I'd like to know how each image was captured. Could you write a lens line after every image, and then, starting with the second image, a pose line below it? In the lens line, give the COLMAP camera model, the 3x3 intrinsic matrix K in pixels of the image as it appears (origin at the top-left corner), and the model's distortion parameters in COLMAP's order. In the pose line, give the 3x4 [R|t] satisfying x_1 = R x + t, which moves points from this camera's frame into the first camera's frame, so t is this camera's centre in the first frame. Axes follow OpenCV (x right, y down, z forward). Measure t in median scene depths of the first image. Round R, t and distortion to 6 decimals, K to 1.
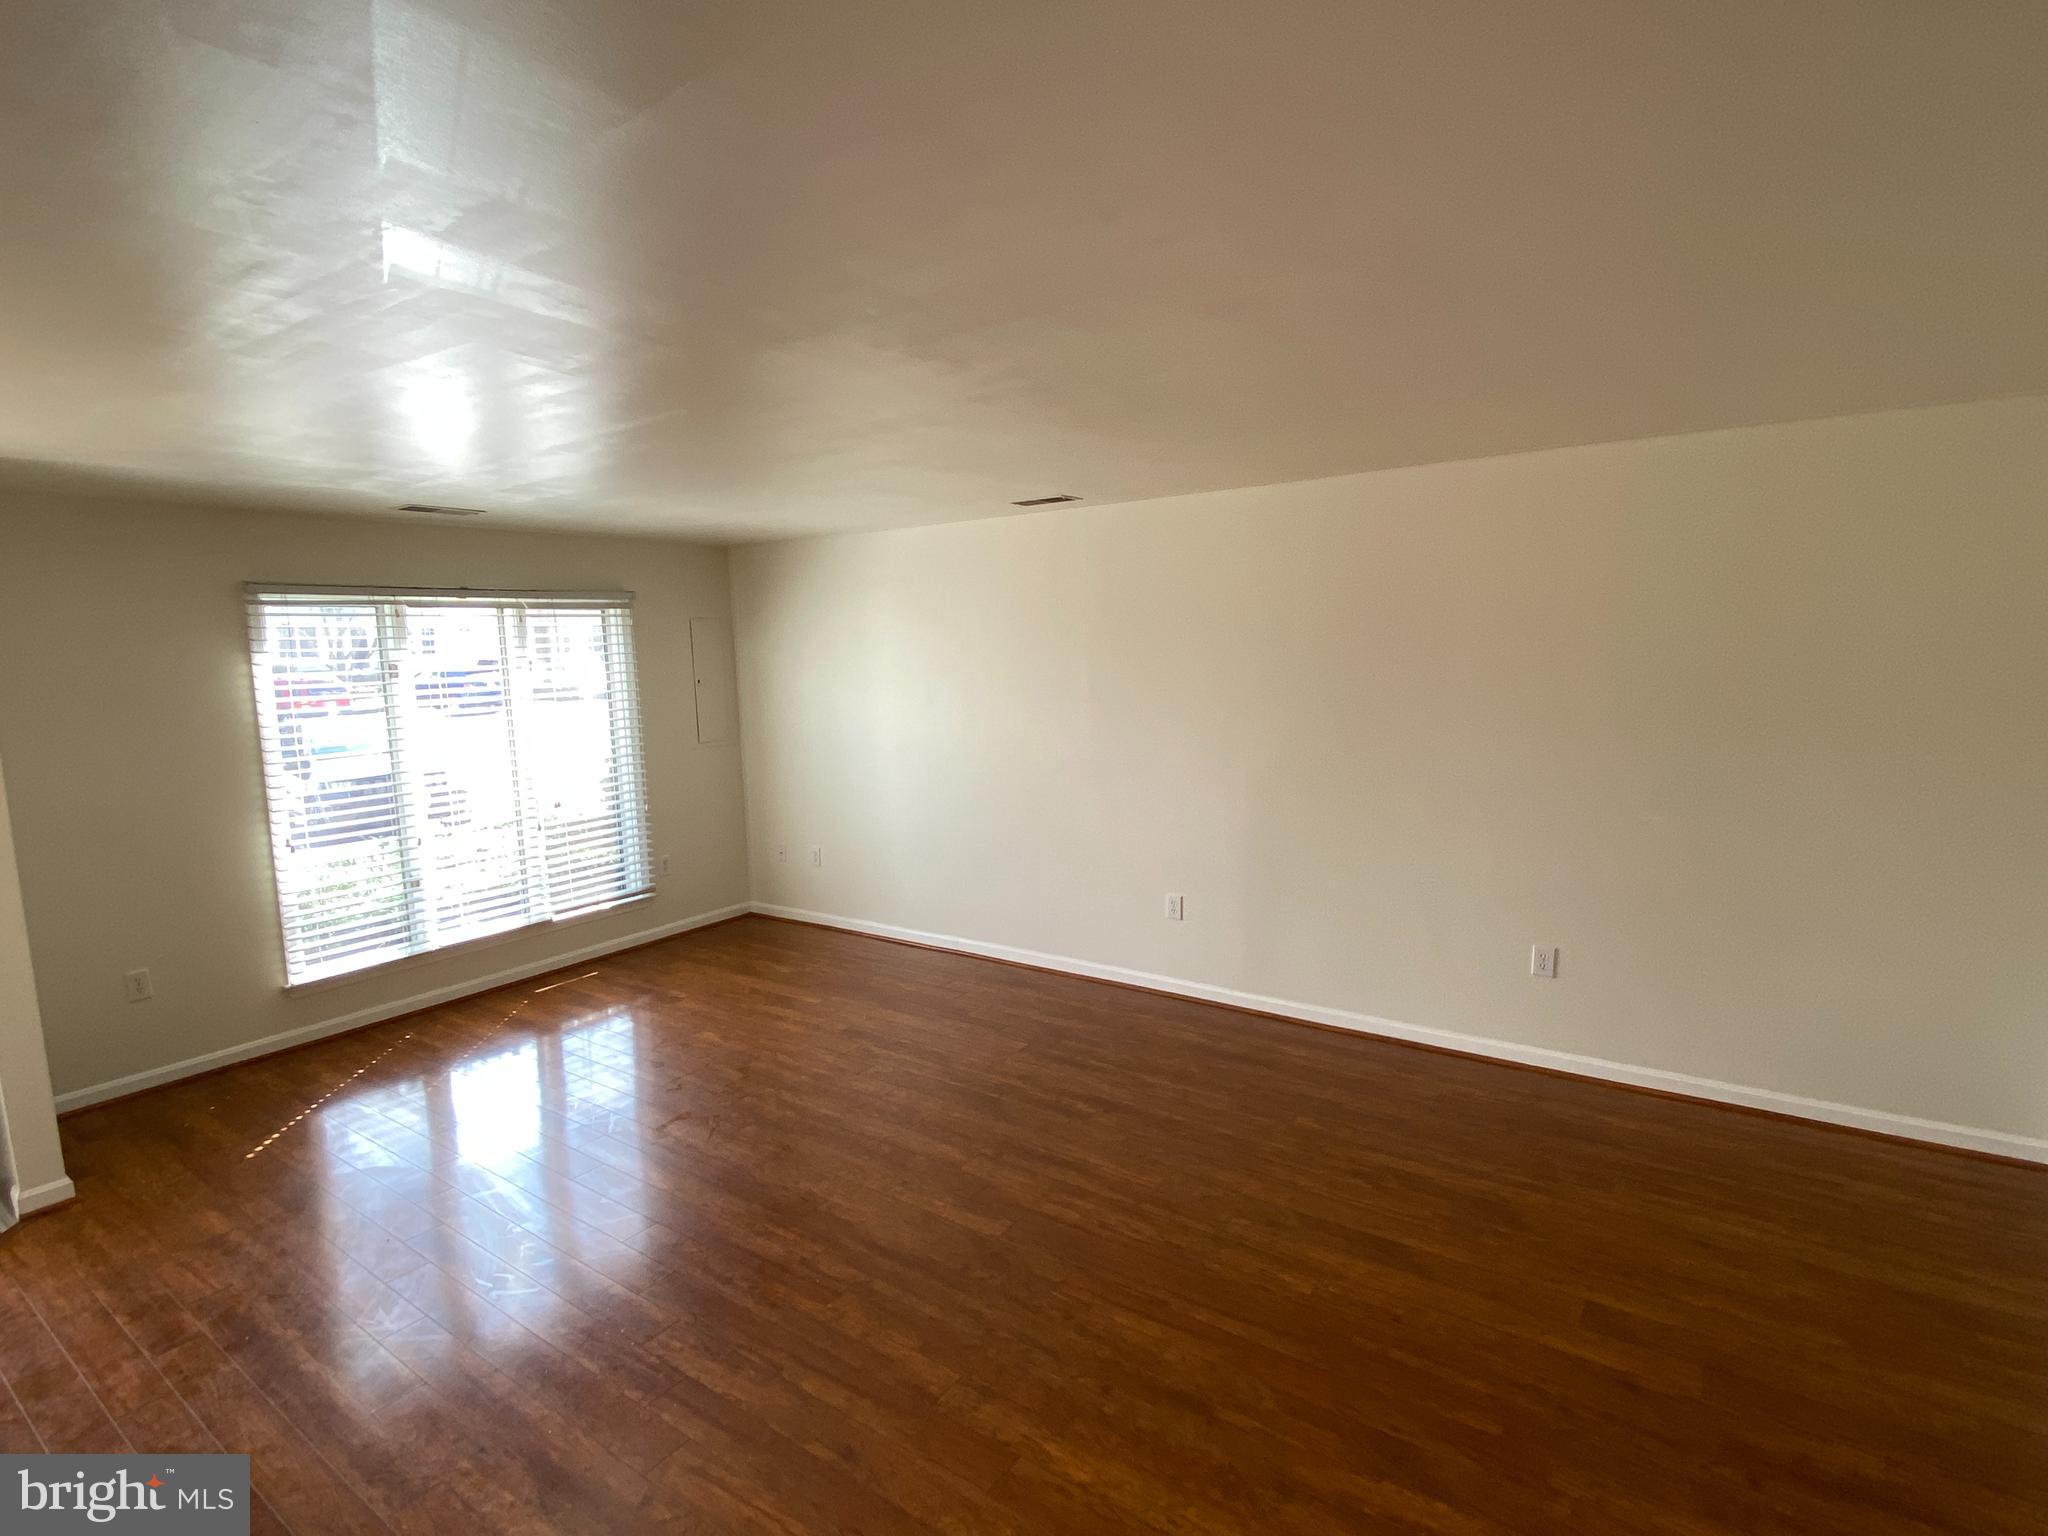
lens RADIAL K [[1030.5, 0, 1024.0], [0, 1030.5, 768.0], [0, 0, 1]] dist [0.051655, -0.030937]
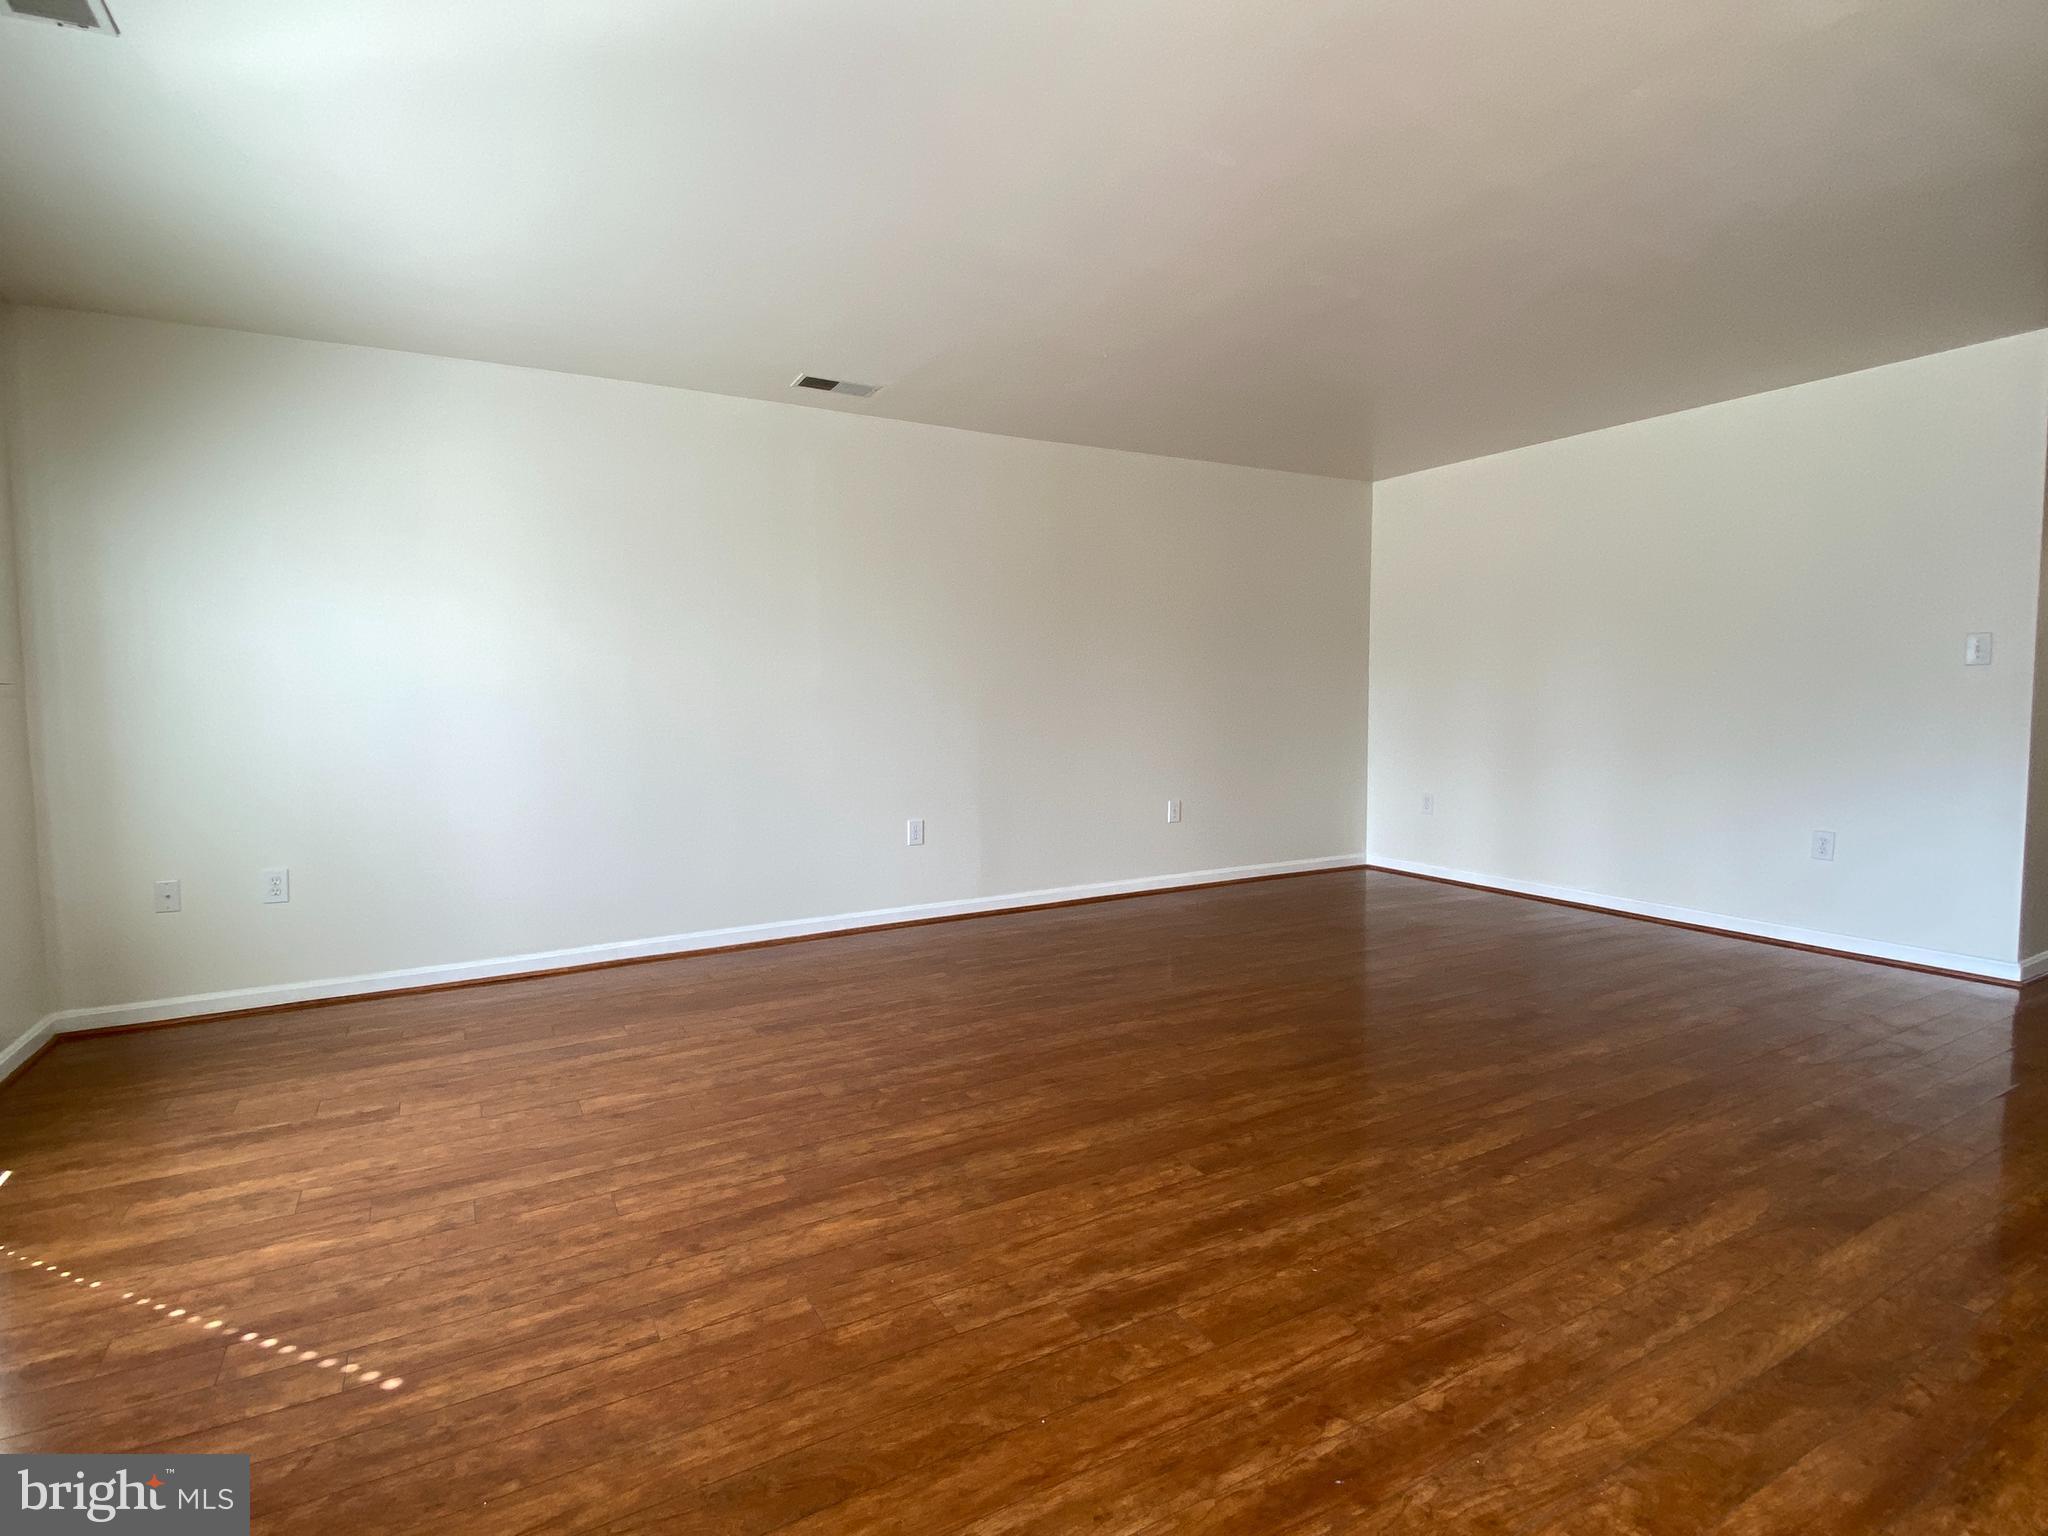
lens RADIAL K [[1030.5, 0, 1024.0], [0, 1030.5, 768.0], [0, 0, 1]] dist [0.051655, -0.030937]
pose [[0.416669, -0.033964, 0.908424, -0.707417], [0.116732, 0.993028, -0.016415, 0.101369], [-0.901532, 0.112881, 0.417729, 0.489465]]
